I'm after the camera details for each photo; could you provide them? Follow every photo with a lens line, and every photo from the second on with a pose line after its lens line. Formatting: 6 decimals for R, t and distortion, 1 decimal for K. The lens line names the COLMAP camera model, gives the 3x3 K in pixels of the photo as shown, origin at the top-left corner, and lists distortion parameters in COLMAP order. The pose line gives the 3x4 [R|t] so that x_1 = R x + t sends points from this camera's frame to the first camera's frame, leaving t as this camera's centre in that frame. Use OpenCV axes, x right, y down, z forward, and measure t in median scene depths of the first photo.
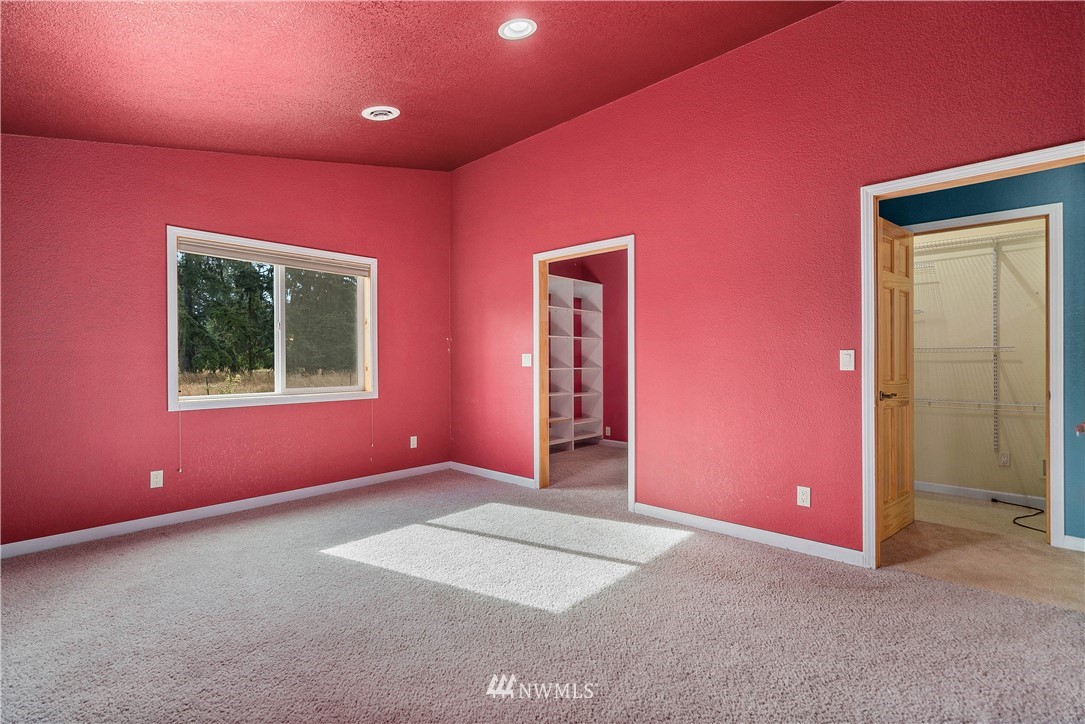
lens RADIAL K [[502.2, 0, 541.6], [0, 502.2, 360.8], [0, 0, 1]] dist [-0.004955, 0.001498]
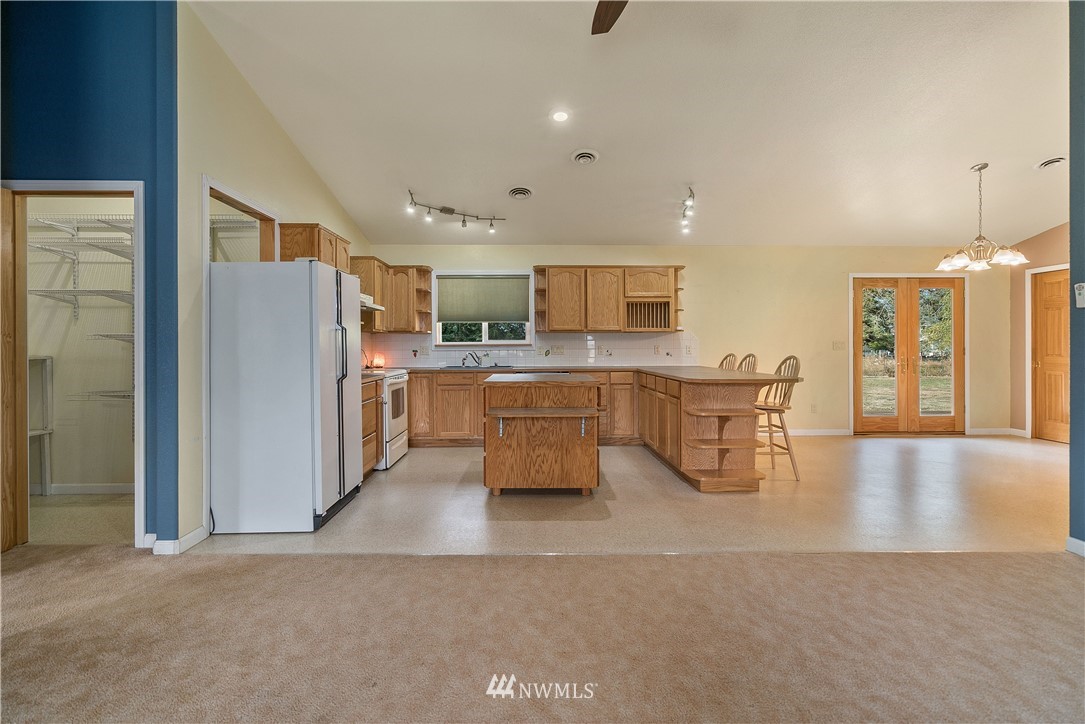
lens RADIAL K [[502.2, 0, 535.1], [0, 502.2, 347.6], [0, 0, 1]] dist [-0.004955, 0.001498]
pose [[0.732506, -0.001533, 0.680759, 0.871756], [0.005083, 0.999982, -0.003217, 0.005194], [-0.680742, 0.005817, 0.732501, -0.174066]]
